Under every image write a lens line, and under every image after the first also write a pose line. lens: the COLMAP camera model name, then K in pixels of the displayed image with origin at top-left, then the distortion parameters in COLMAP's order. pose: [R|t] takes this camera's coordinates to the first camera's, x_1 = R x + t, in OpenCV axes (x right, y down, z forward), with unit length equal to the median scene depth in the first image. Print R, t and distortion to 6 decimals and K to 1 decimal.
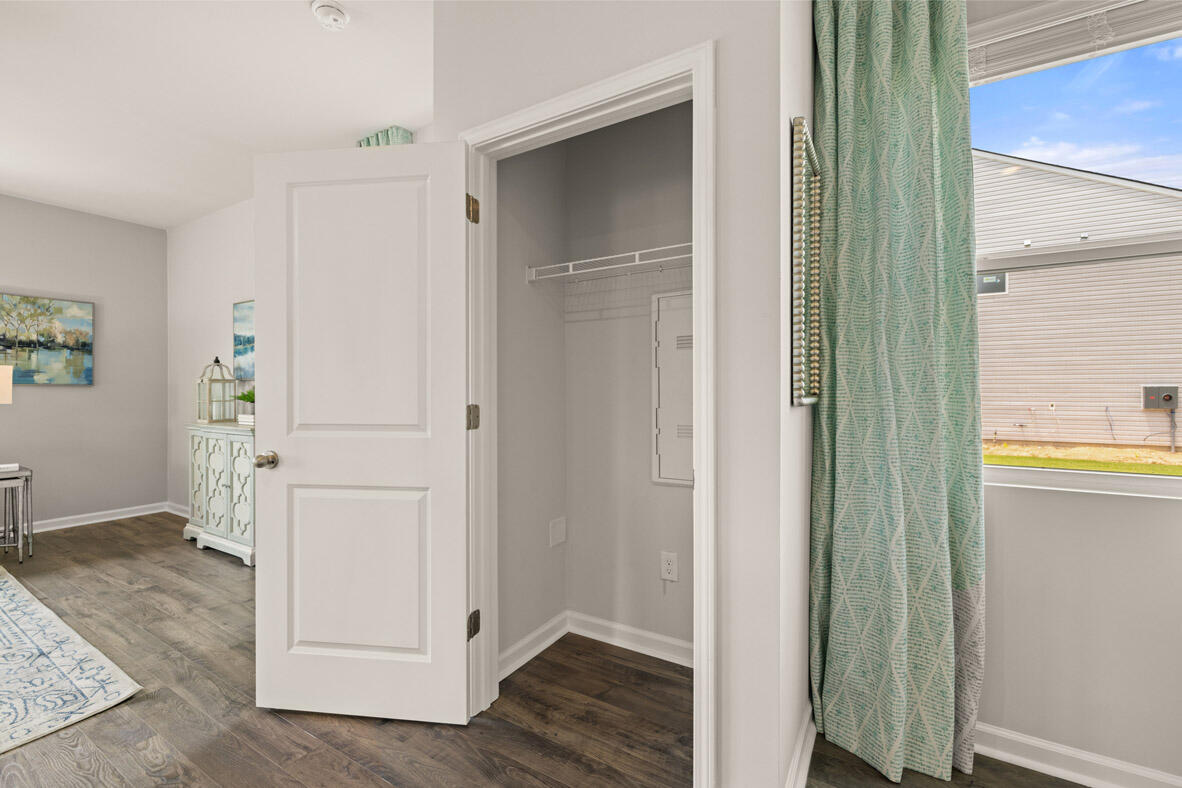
lens RADIAL K [[496.3, 0, 588.7], [0, 496.3, 396.8], [0, 0, 1]] dist [0.000613, 0.000006]
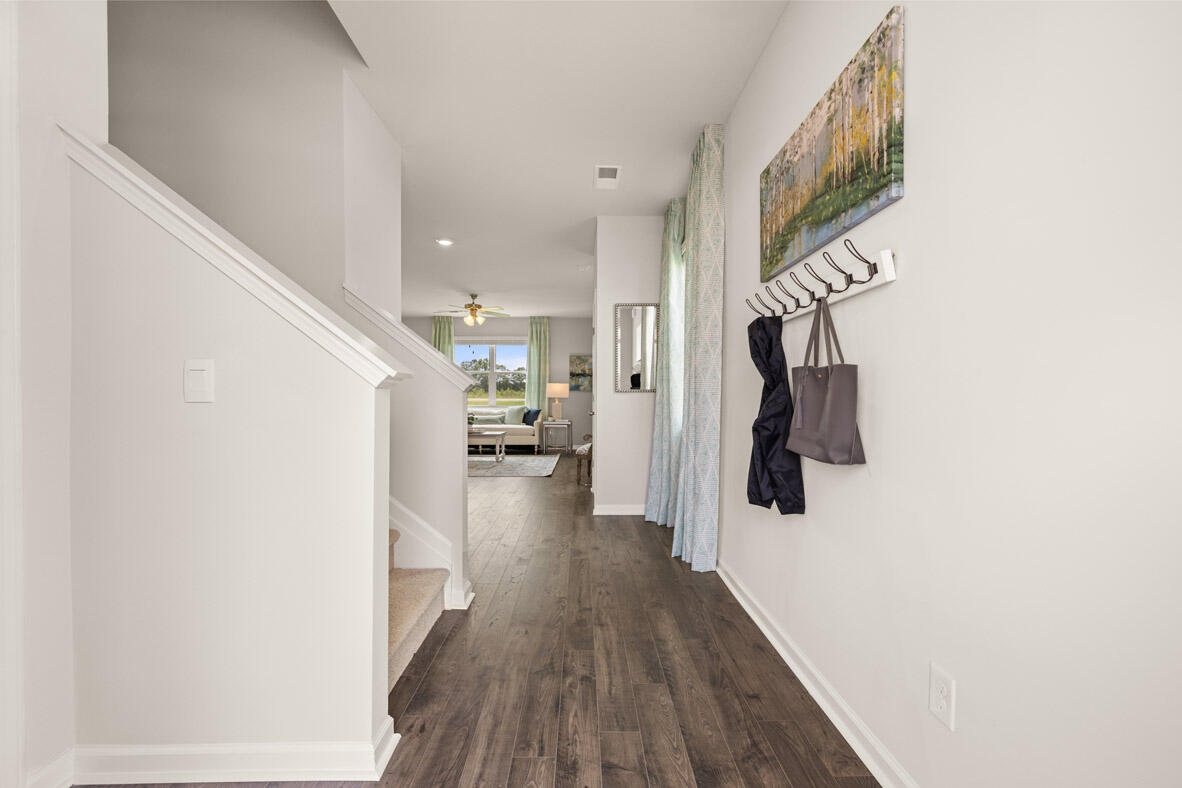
lens RADIAL K [[496.3, 0, 588.7], [0, 496.3, 396.8], [0, 0, 1]] dist [0.000613, 0.000006]
pose [[0.528457, 0.003284, -0.848954, 1.078928], [-0.006044, 0.999982, 0.000105, 0.007469], [0.848939, 0.005076, 0.528467, -0.313948]]
